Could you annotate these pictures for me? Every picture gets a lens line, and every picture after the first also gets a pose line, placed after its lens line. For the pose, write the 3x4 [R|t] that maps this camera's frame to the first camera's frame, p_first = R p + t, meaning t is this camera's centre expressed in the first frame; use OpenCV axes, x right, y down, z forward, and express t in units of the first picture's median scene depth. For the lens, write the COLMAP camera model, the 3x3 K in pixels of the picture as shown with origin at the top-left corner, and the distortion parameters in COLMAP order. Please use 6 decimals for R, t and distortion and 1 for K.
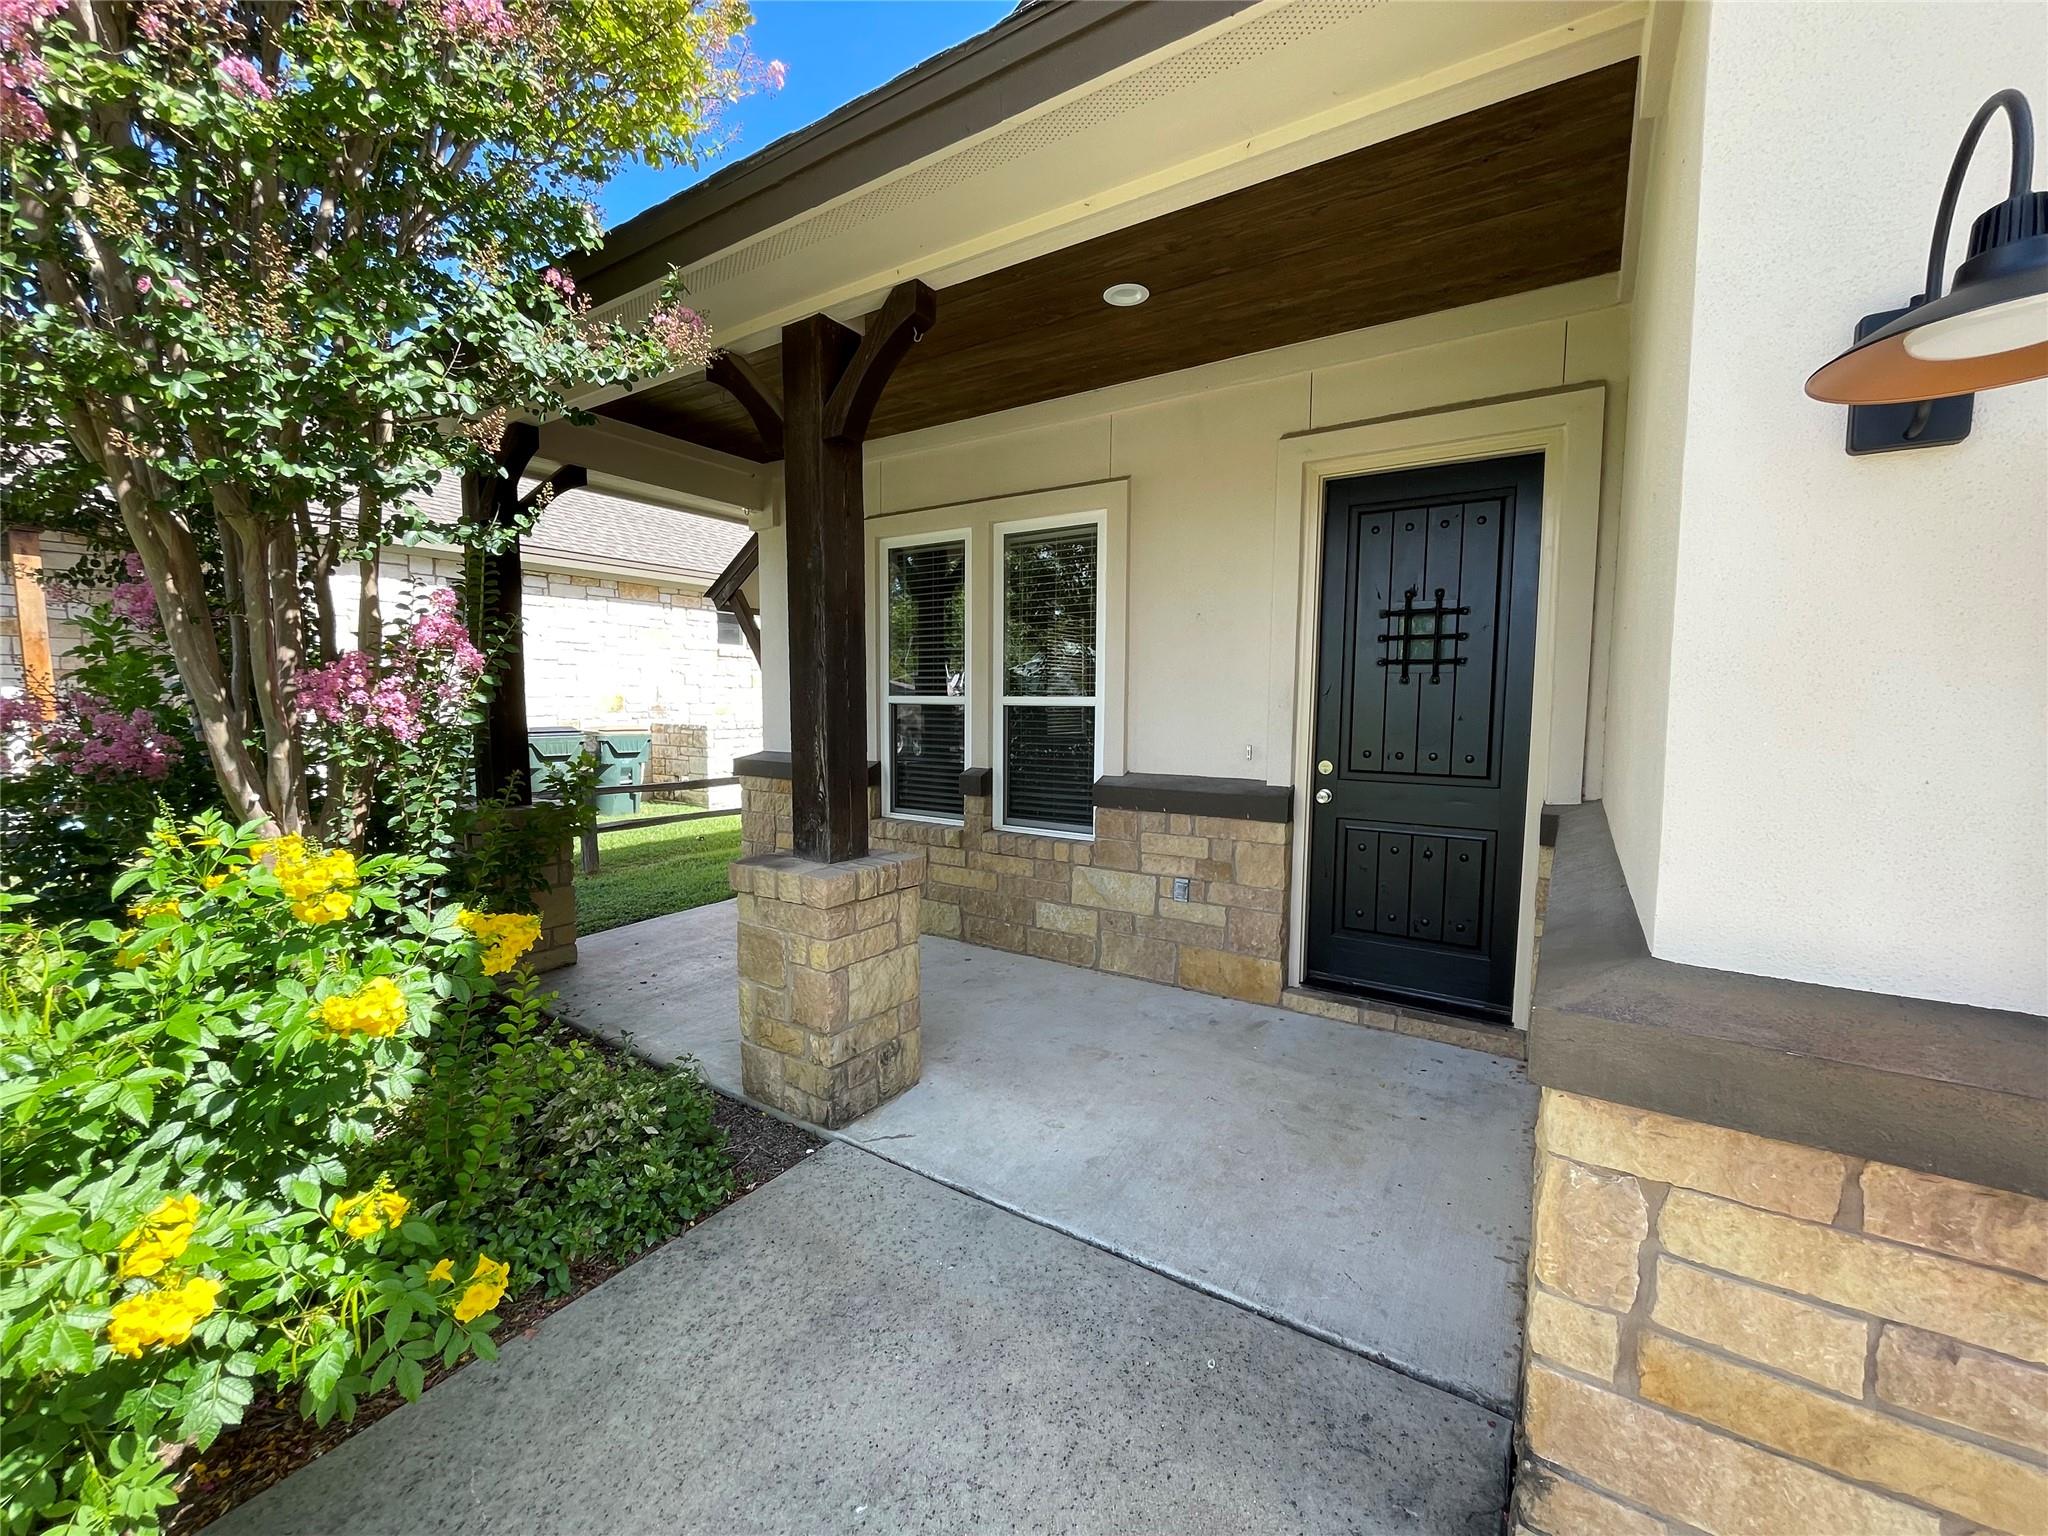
lens RADIAL K [[830.5, 0, 1028.1], [0, 830.5, 772.1], [0, 0, 1]] dist [0.002729, 0.000301]
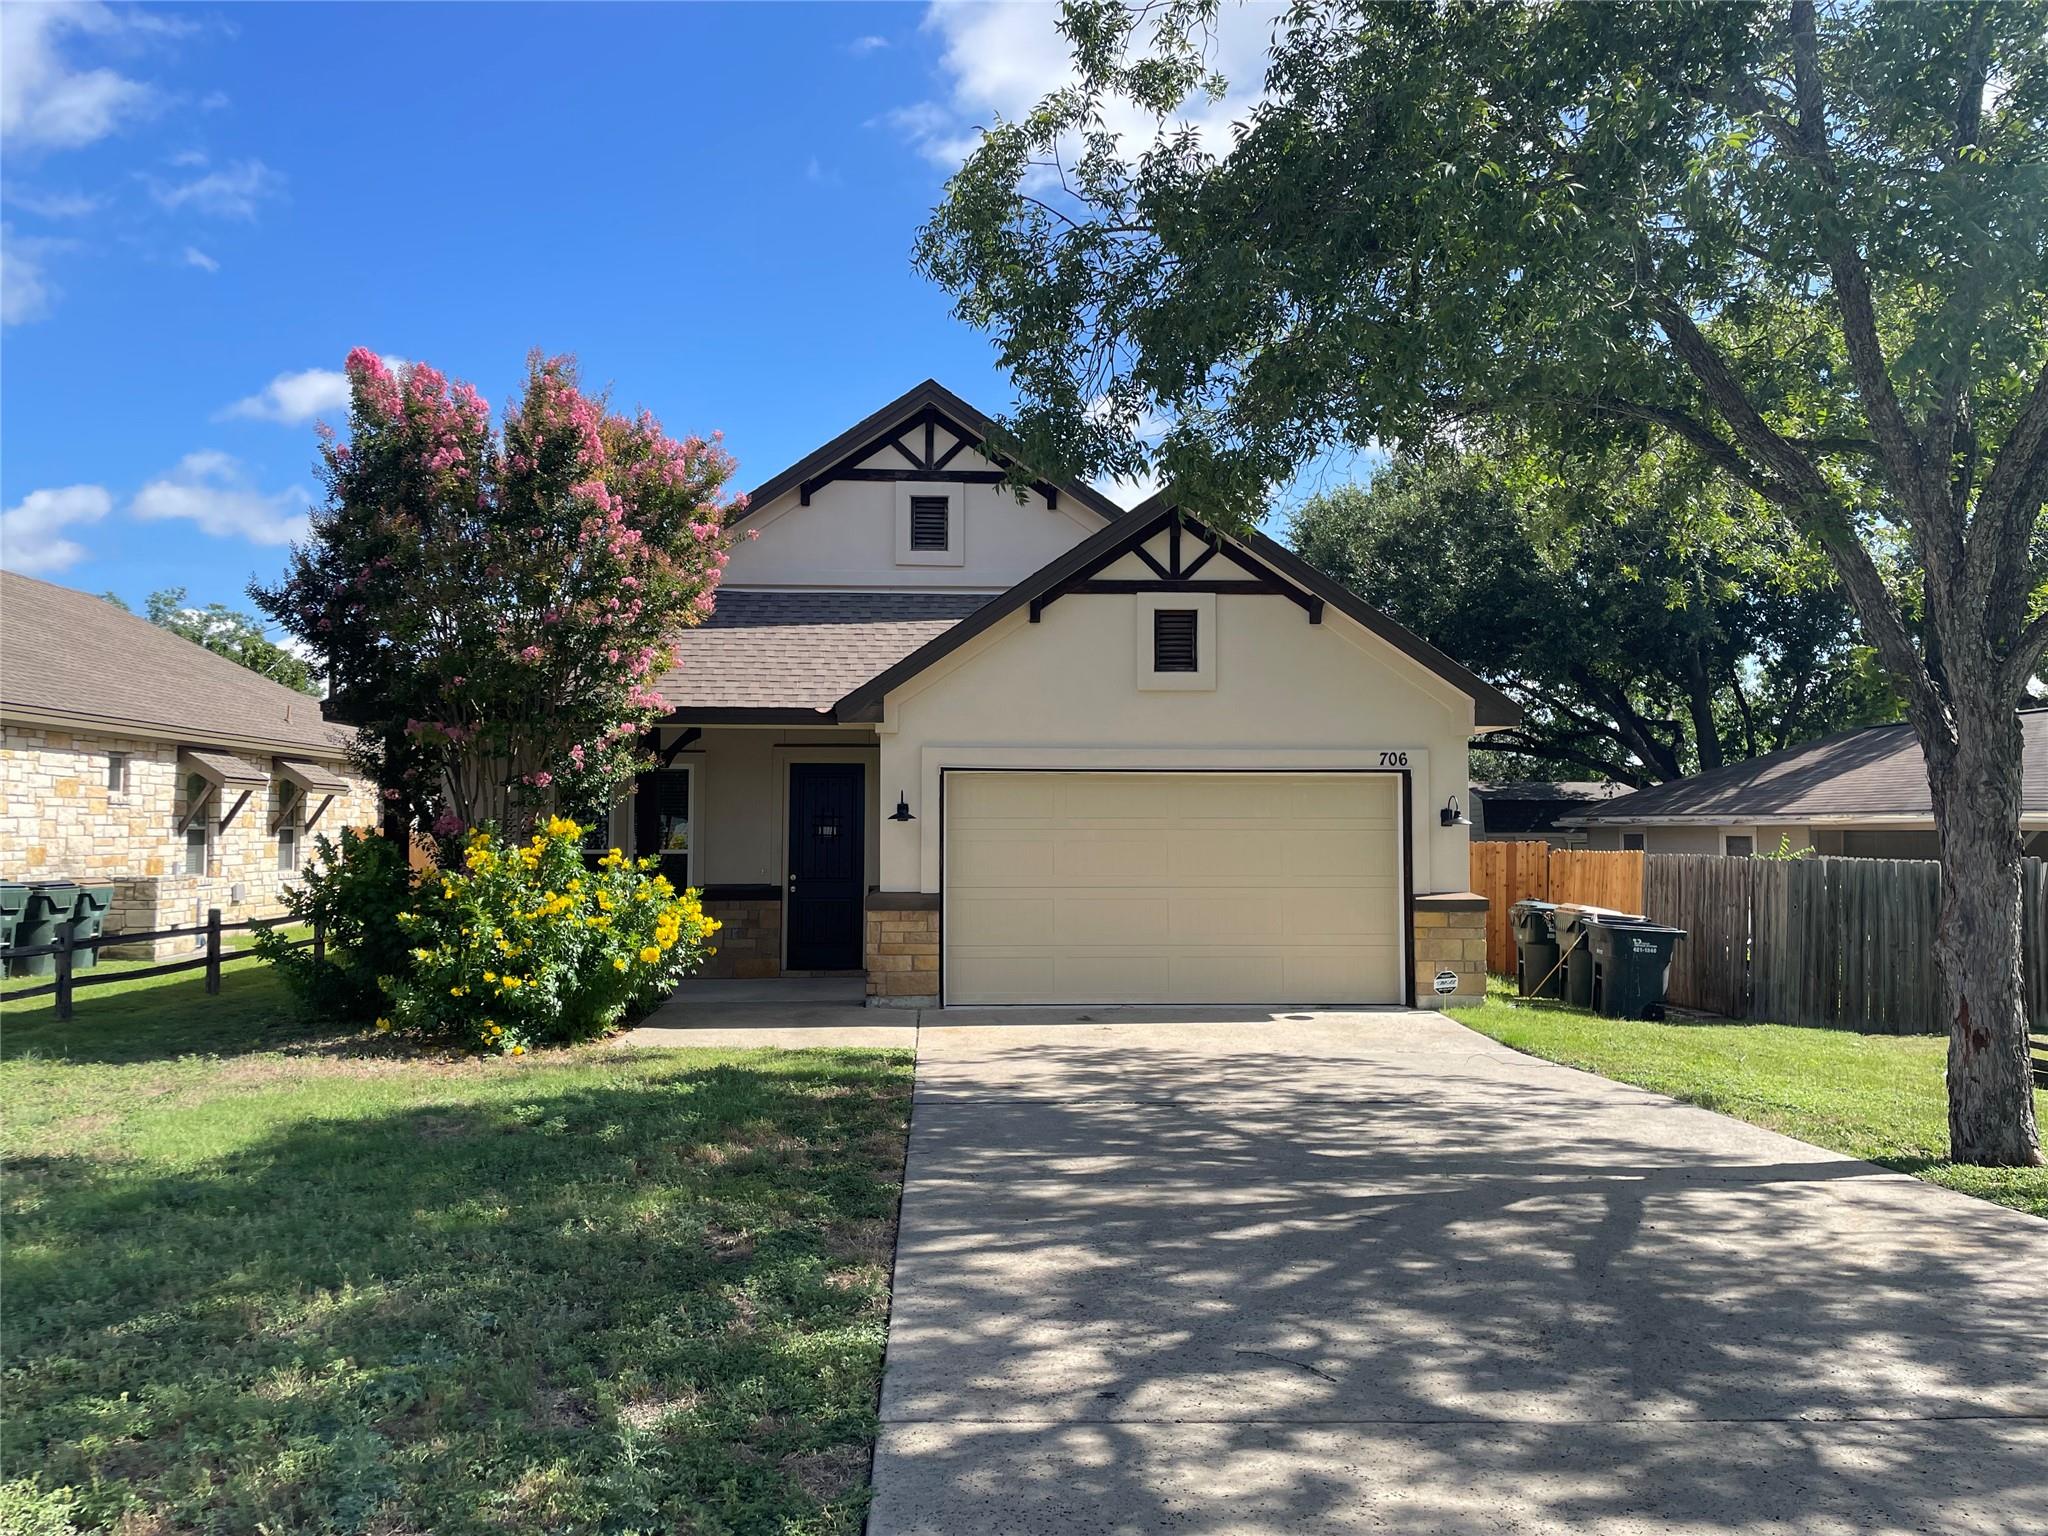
lens RADIAL K [[1556.0, 0, 1024.3], [0, 1556.0, 773.2], [0, 0, 1]] dist [0.003065, 0.000831]
pose [[0.803523, 0.019265, 0.594961, -1.779108], [0.056912, 0.992412, -0.108996, 0.222072], [-0.592546, 0.121441, 0.796330, -3.010746]]
